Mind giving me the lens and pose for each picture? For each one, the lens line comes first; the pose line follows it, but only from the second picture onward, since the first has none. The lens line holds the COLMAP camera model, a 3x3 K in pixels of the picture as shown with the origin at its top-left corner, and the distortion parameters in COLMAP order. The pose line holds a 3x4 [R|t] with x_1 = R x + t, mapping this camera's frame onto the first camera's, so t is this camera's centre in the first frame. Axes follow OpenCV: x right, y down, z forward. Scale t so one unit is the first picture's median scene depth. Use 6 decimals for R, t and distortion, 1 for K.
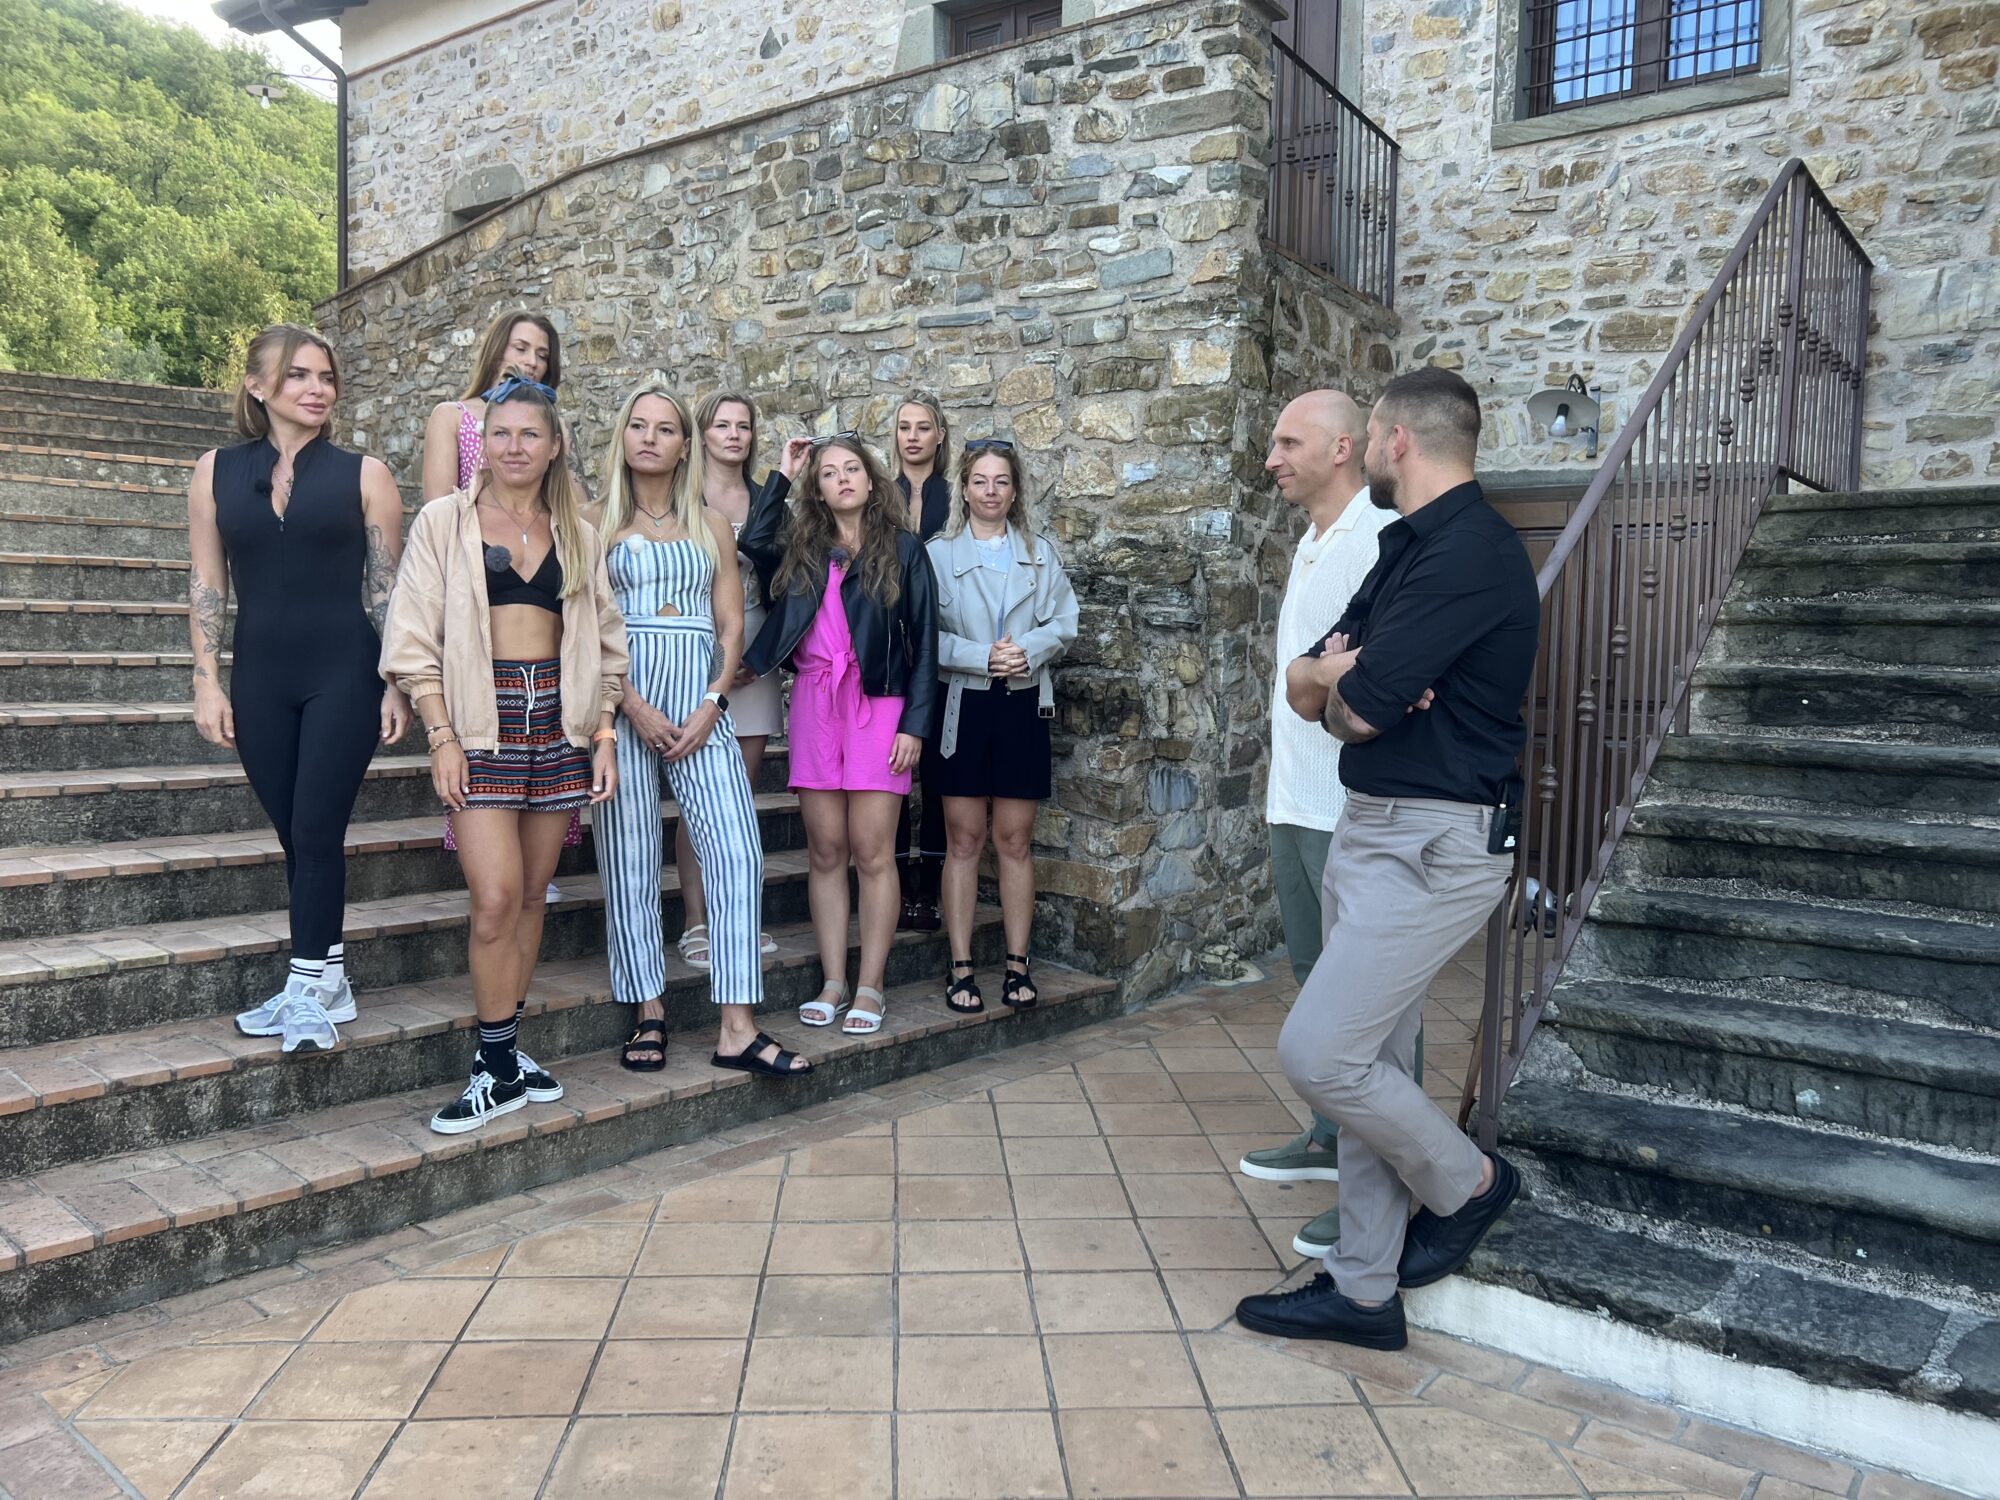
lens RADIAL K [[1520.6, 0, 1002.8], [0, 1520.6, 753.9], [0, 0, 1]] dist [0.029153, -0.039058]
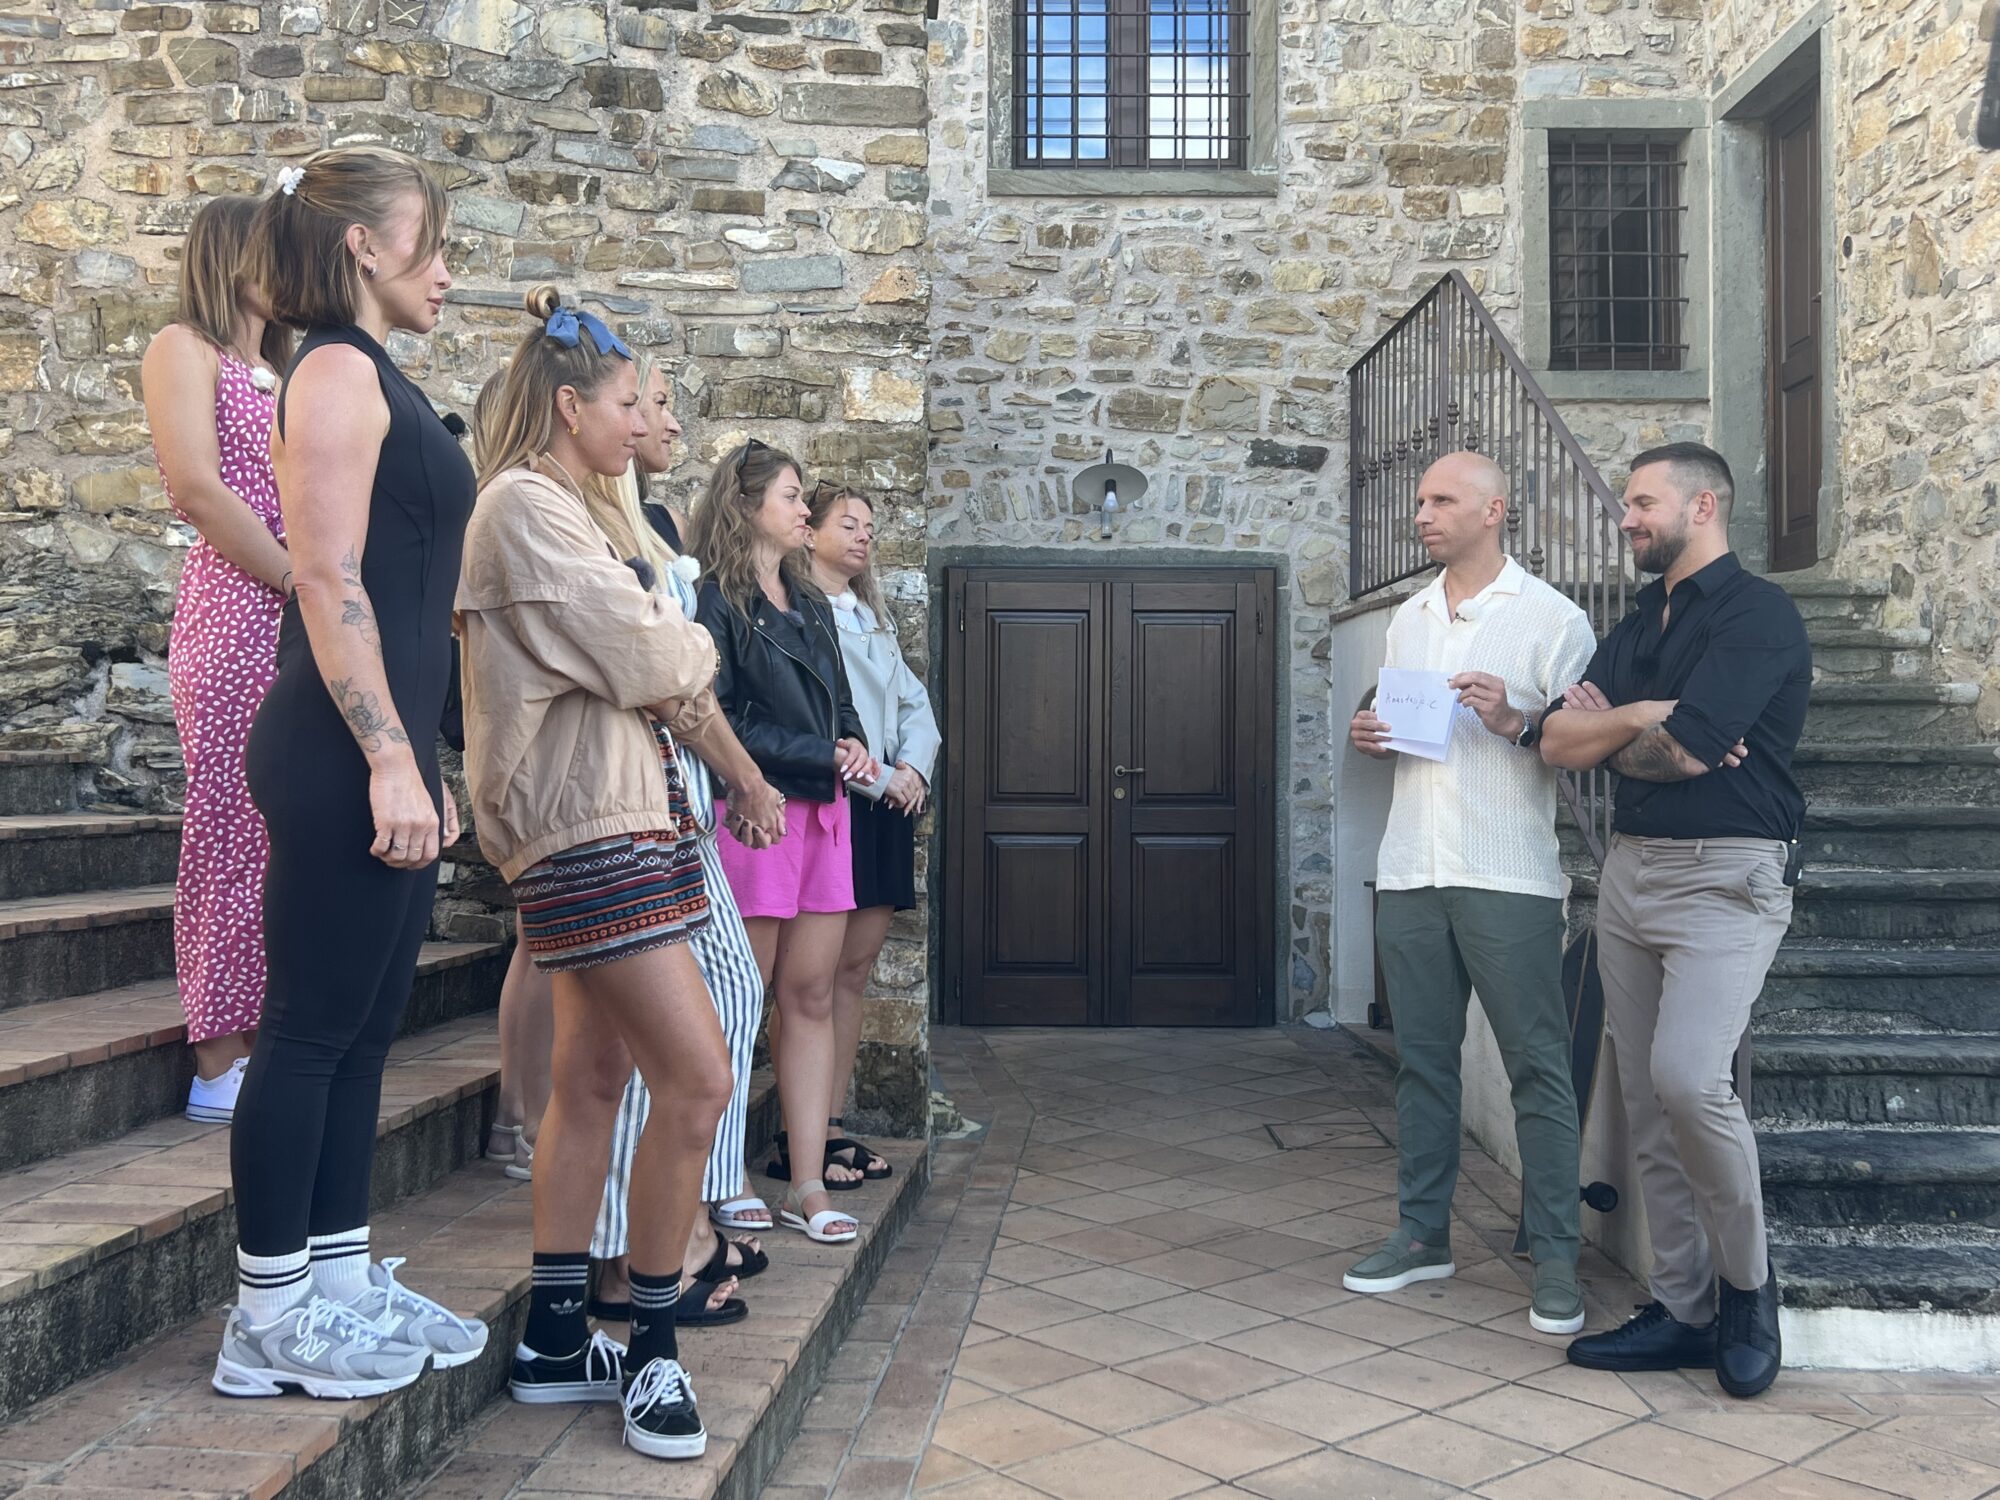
lens RADIAL K [[1948.5, 0, 994.7], [0, 1948.5, 770.8], [0, 0, 1]] dist [0.019975, 0.000000]
pose [[0.790016, -0.011445, 0.612980, -0.464880], [0.055209, 0.997092, -0.052538, 0.008934], [-0.610596, 0.075348, 0.788350, 0.125885]]
